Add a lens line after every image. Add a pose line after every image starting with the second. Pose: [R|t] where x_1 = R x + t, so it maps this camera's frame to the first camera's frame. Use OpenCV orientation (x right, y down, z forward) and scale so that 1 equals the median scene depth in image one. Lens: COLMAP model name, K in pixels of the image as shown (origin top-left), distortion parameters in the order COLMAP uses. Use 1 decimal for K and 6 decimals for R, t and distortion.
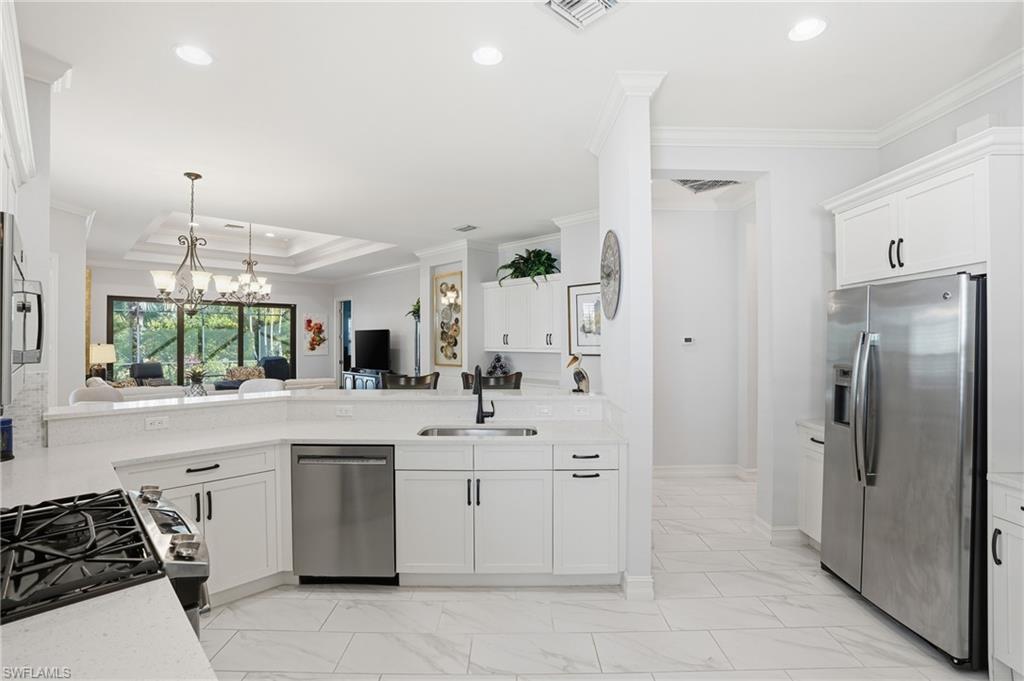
lens RADIAL K [[477.0, 0, 513.9], [0, 477.0, 339.2], [0, 0, 1]] dist [-0.032921, 0.000832]
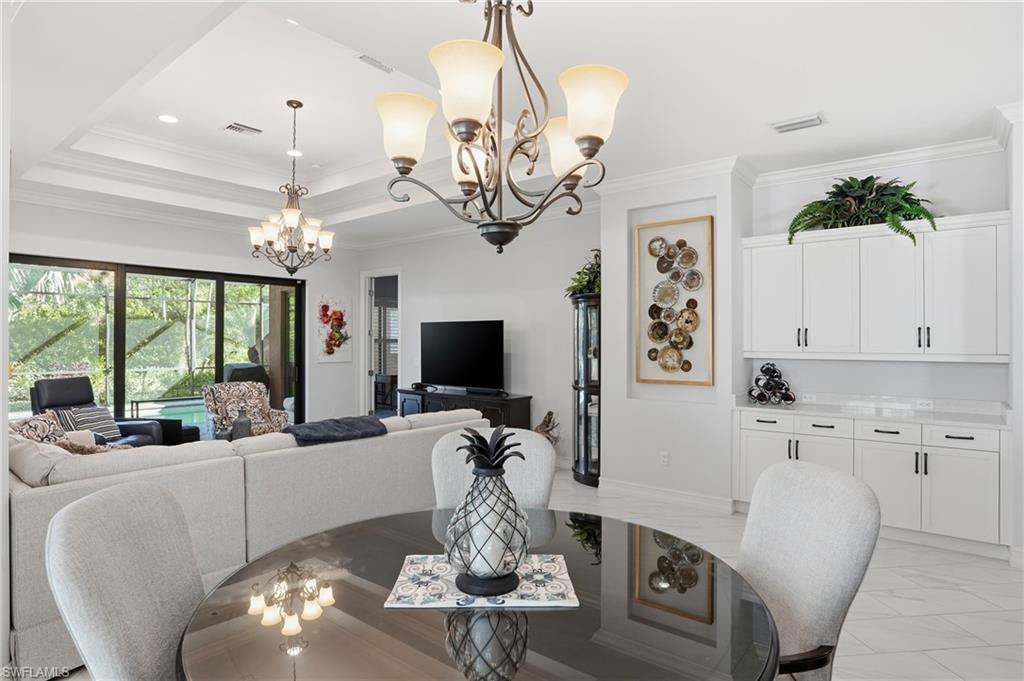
lens RADIAL K [[563.1, 0, 515.5], [0, 563.1, 338.7], [0, 0, 1]] dist [-0.017832, -0.000129]
pose [[0.993589, 0.006645, 0.112853, -0.378254], [-0.006277, 0.999974, -0.003617, 0.005632], [-0.112874, 0.002885, 0.993605, 0.340375]]
